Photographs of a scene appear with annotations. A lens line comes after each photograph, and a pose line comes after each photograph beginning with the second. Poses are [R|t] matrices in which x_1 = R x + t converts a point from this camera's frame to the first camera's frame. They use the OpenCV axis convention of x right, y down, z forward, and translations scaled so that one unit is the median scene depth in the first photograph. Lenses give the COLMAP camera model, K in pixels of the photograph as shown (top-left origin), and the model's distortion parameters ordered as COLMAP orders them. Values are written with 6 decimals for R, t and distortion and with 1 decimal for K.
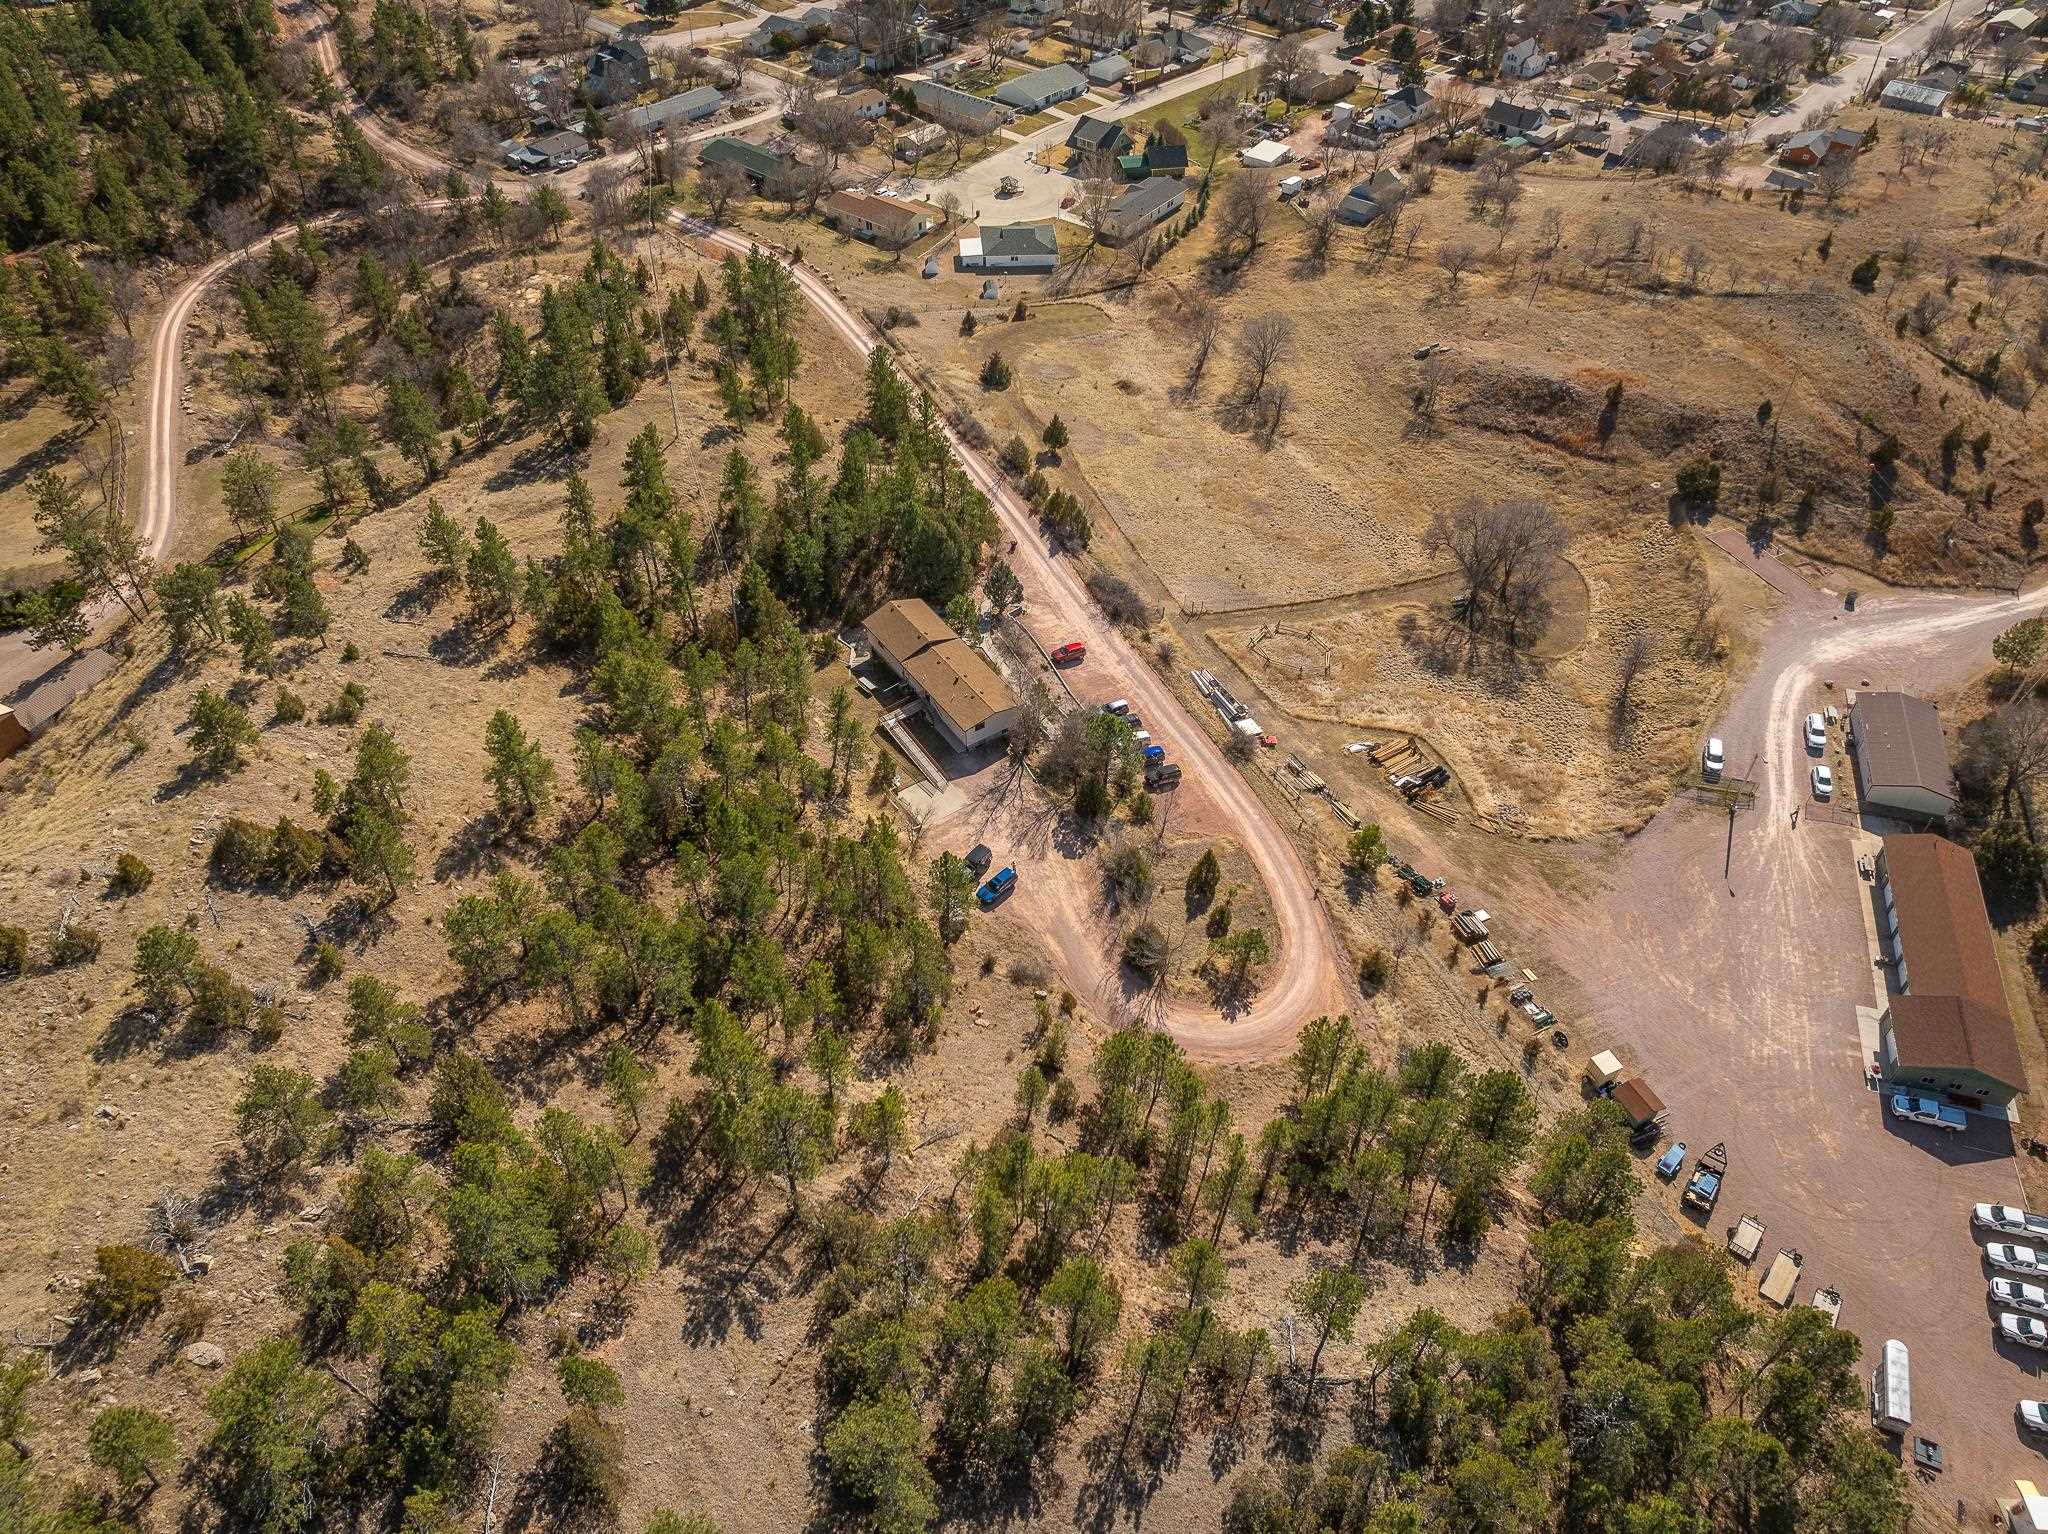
lens RADIAL K [[1453.6, 0, 1025.0], [0, 1453.6, 769.5], [0, 0, 1]] dist [-0.049787, 0.021512]
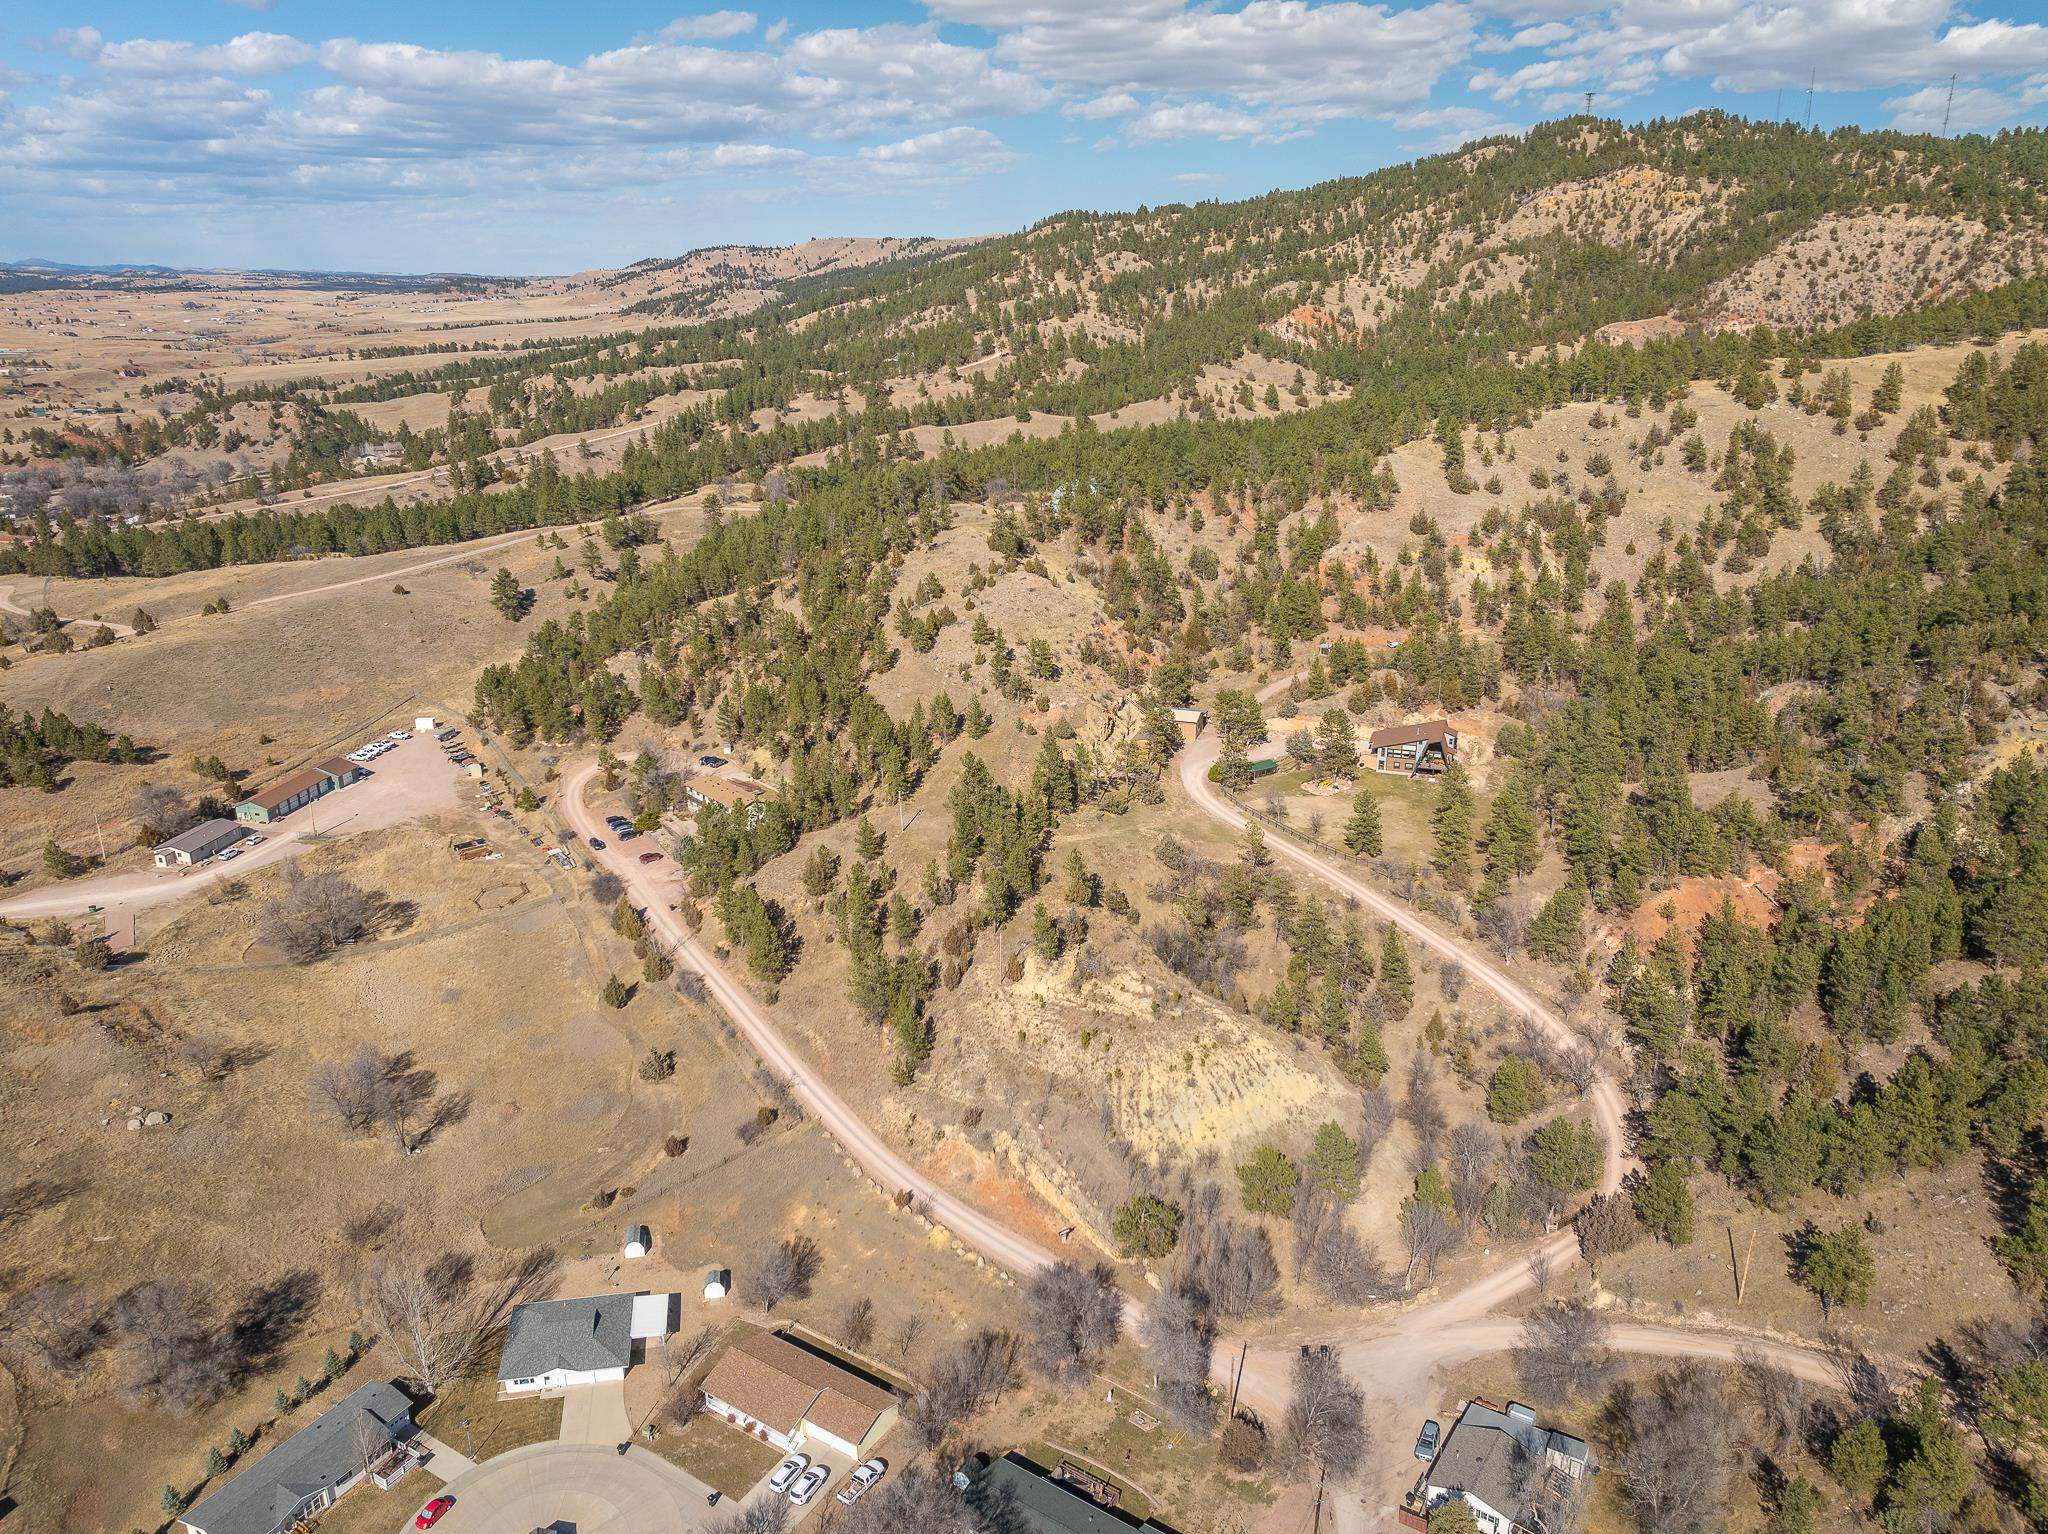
lens RADIAL K [[1453.6, 0, 1015.5], [0, 1453.6, 762.7], [0, 0, 1]] dist [-0.049787, 0.021512]
pose [[-0.993924, 0.029629, -0.106003, -0.224399], [-0.081919, 0.444091, 0.892229, -1.720013], [0.073510, 0.895492, -0.438965, 1.740547]]
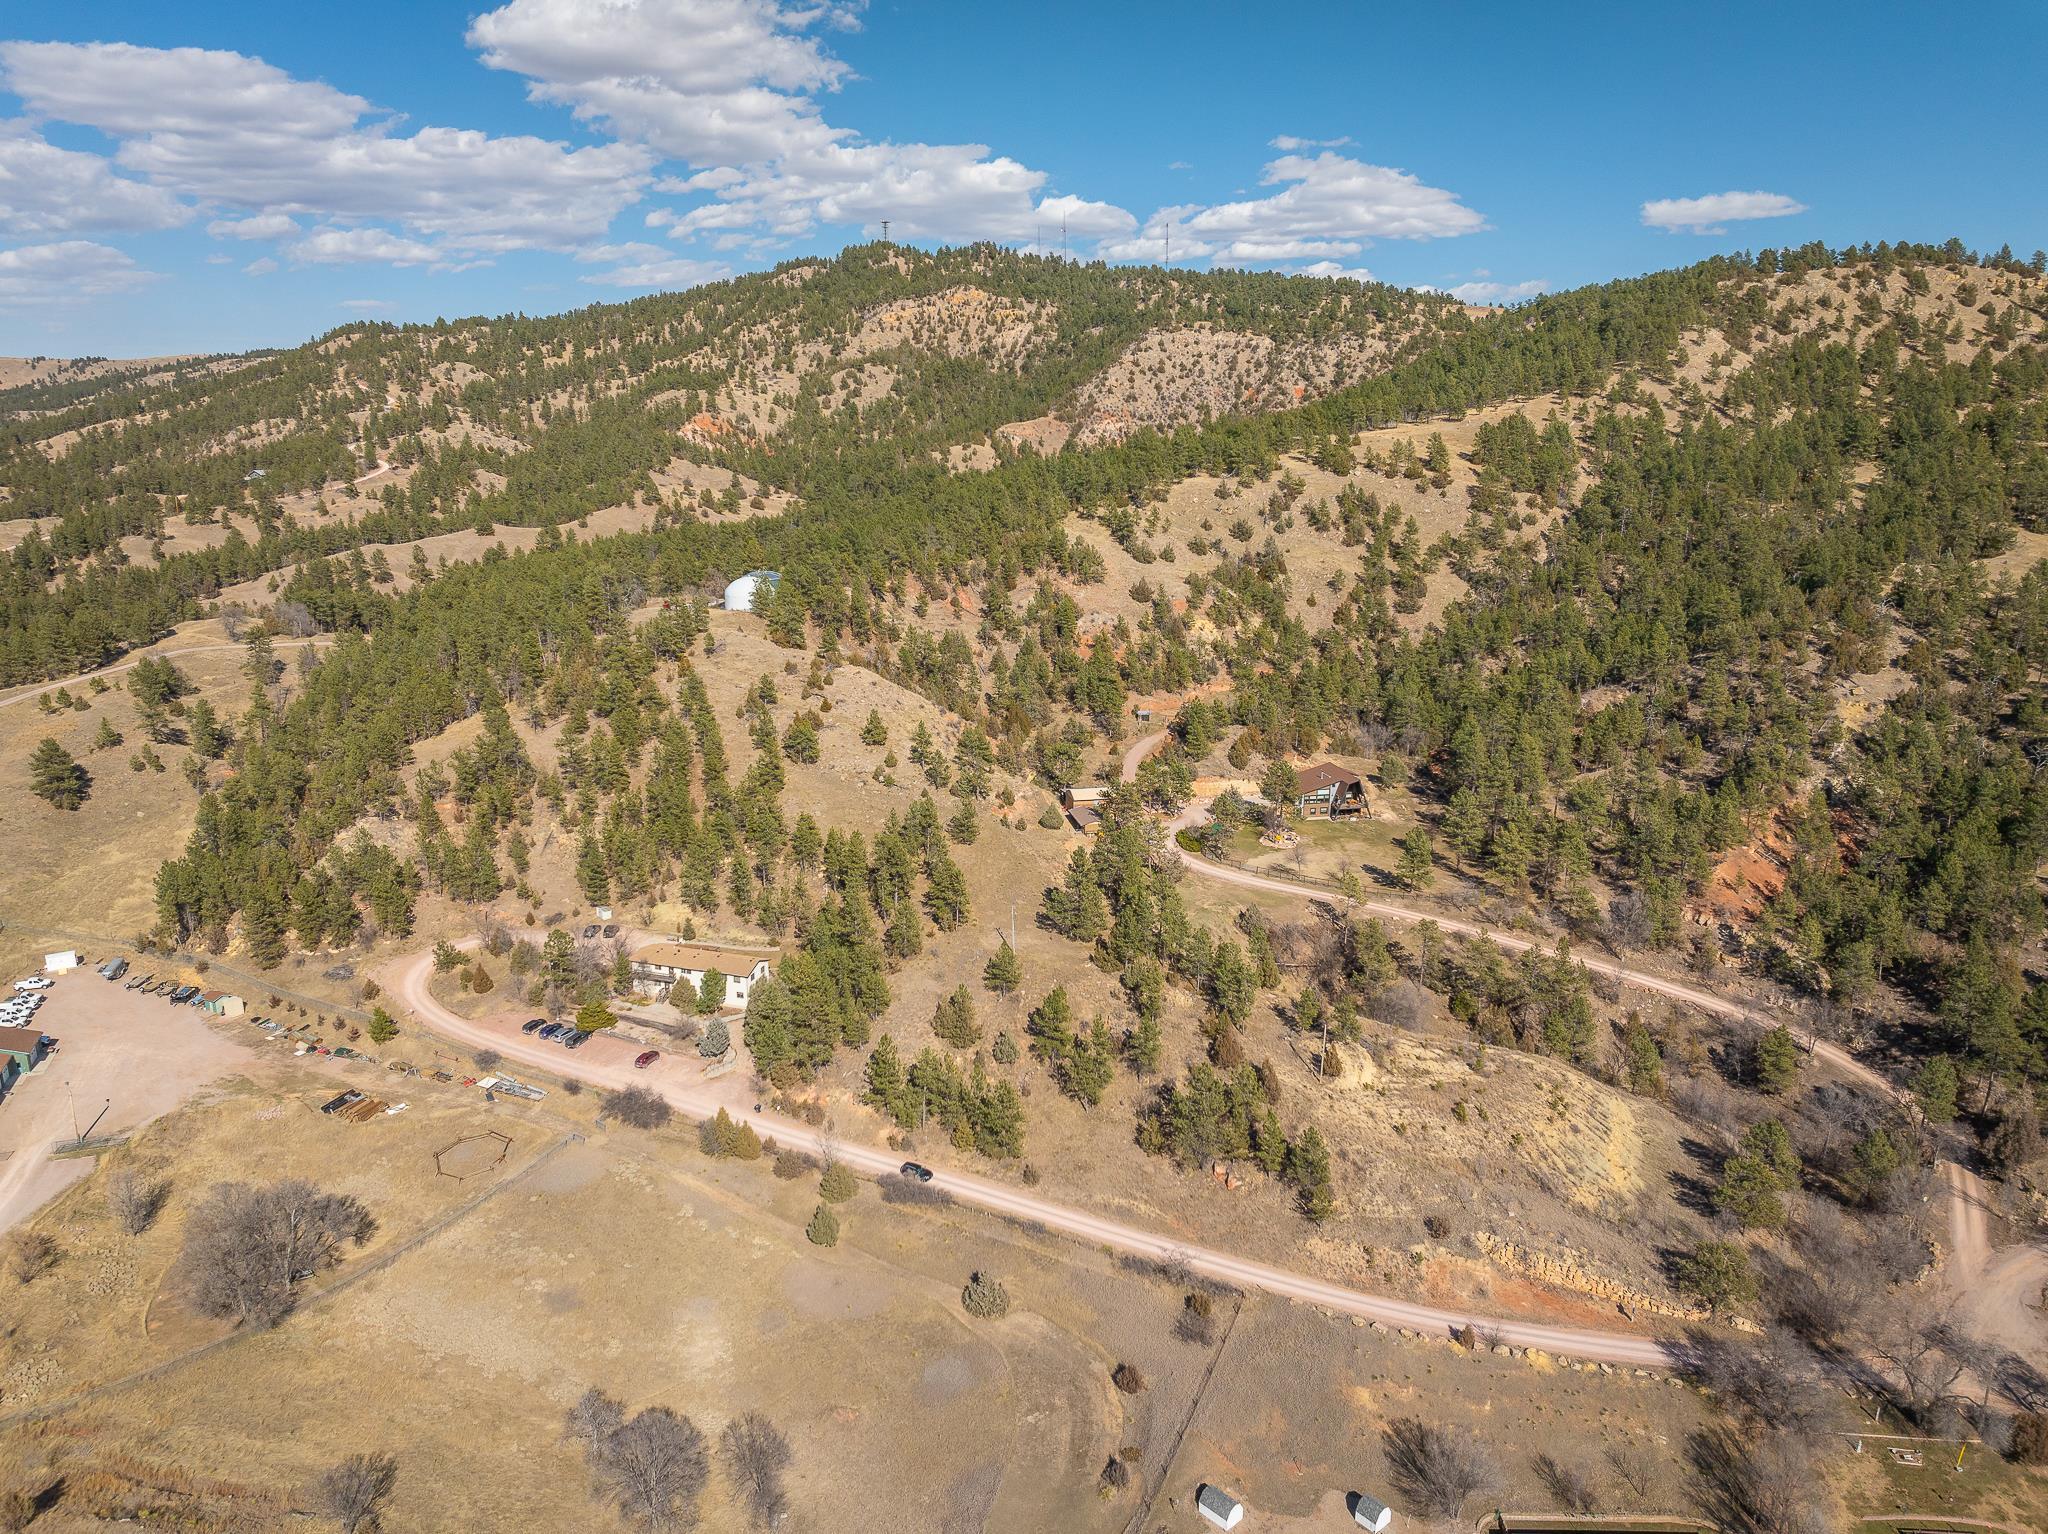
lens RADIAL K [[1453.6, 0, 1015.8], [0, 1453.6, 764.4], [0, 0, 1]] dist [-0.049787, 0.021512]
pose [[-0.798980, 0.135852, -0.585812, 0.496575], [-0.431570, 0.548857, 0.715894, -1.316176], [0.418782, 0.824803, -0.379896, 1.467211]]
